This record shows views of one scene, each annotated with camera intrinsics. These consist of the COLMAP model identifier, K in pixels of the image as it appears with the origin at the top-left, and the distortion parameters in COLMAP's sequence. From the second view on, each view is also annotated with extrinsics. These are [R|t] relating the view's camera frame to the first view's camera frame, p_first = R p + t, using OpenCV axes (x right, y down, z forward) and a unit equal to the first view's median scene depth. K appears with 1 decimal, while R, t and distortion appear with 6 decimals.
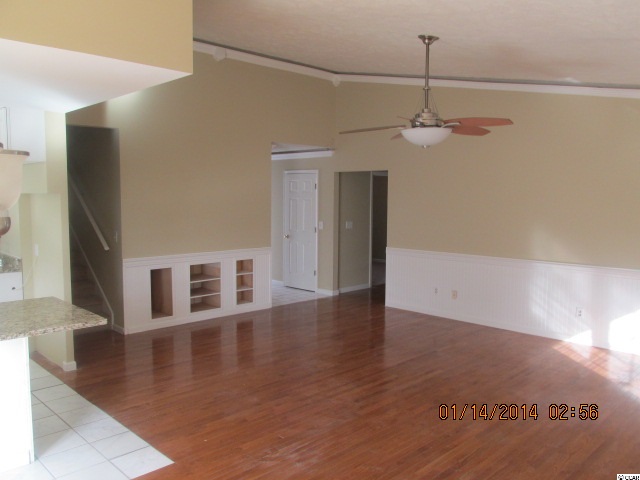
lens RADIAL K [[530.9, 0, 319.1], [0, 530.9, 237.9], [0, 0, 1]] dist [-0.034110, 0.028035]
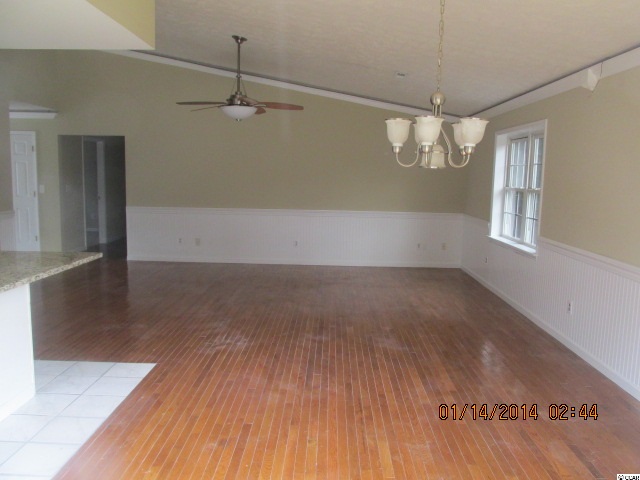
lens RADIAL K [[530.9, 0, 322.5], [0, 530.9, 241.3], [0, 0, 1]] dist [-0.034110, 0.028035]
pose [[0.714799, -0.080989, 0.694625, -0.370780], [0.041587, 0.996436, 0.073383, 0.027331], [-0.698092, -0.023567, 0.715620, -0.072632]]
